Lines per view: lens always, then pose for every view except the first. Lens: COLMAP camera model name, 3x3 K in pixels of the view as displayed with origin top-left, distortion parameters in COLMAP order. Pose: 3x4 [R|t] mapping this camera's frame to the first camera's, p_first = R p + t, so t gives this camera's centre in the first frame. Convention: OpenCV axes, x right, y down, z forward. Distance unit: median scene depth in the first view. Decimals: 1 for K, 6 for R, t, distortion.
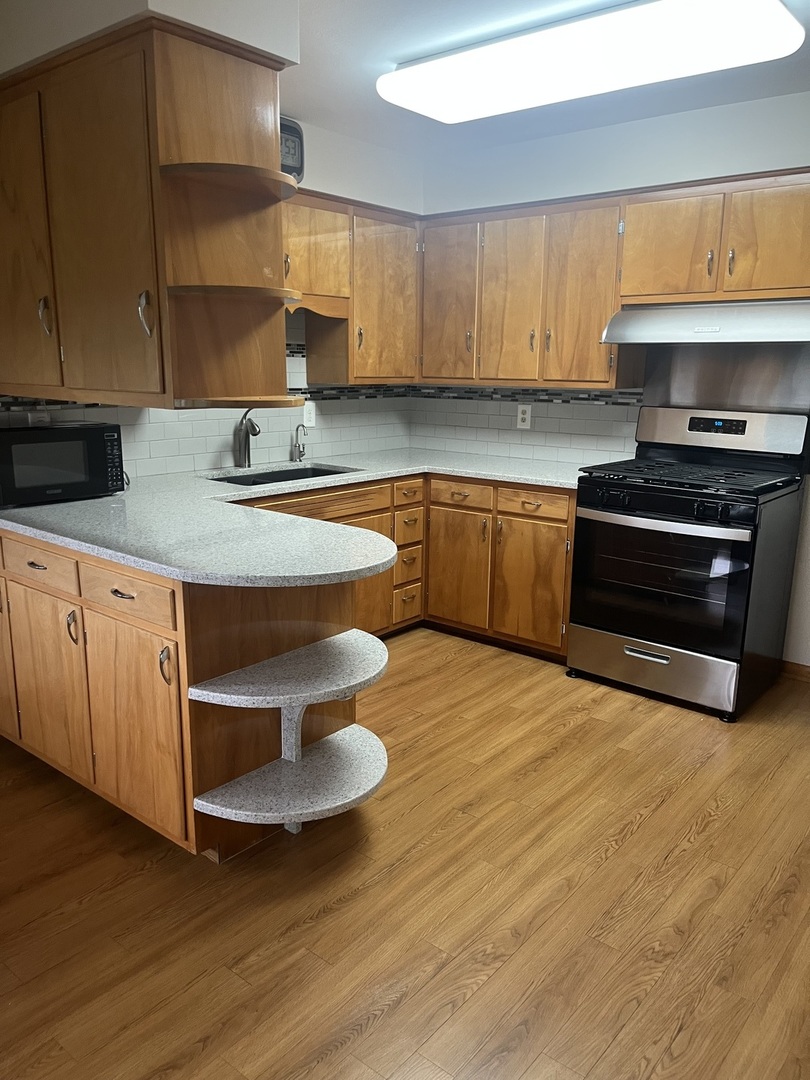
lens RADIAL K [[822.6, 0, 406.4], [0, 822.6, 552.2], [0, 0, 1]] dist [0.002191, -0.001678]
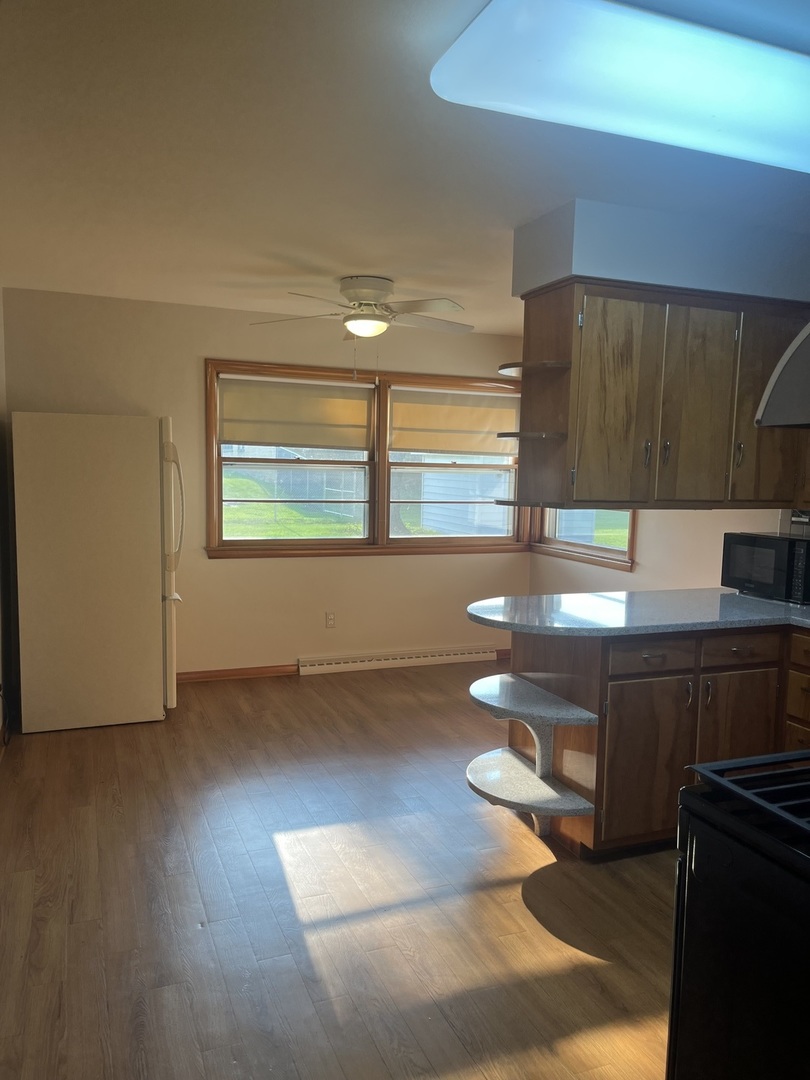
lens RADIAL K [[822.6, 0, 406.4], [0, 822.6, 552.2], [0, 0, 1]] dist [0.002191, -0.001678]
pose [[-0.475908, 0.069314, -0.876759, 0.931992], [-0.229367, 0.952610, 0.199812, -0.257261], [0.849060, 0.296192, -0.437457, 1.104111]]
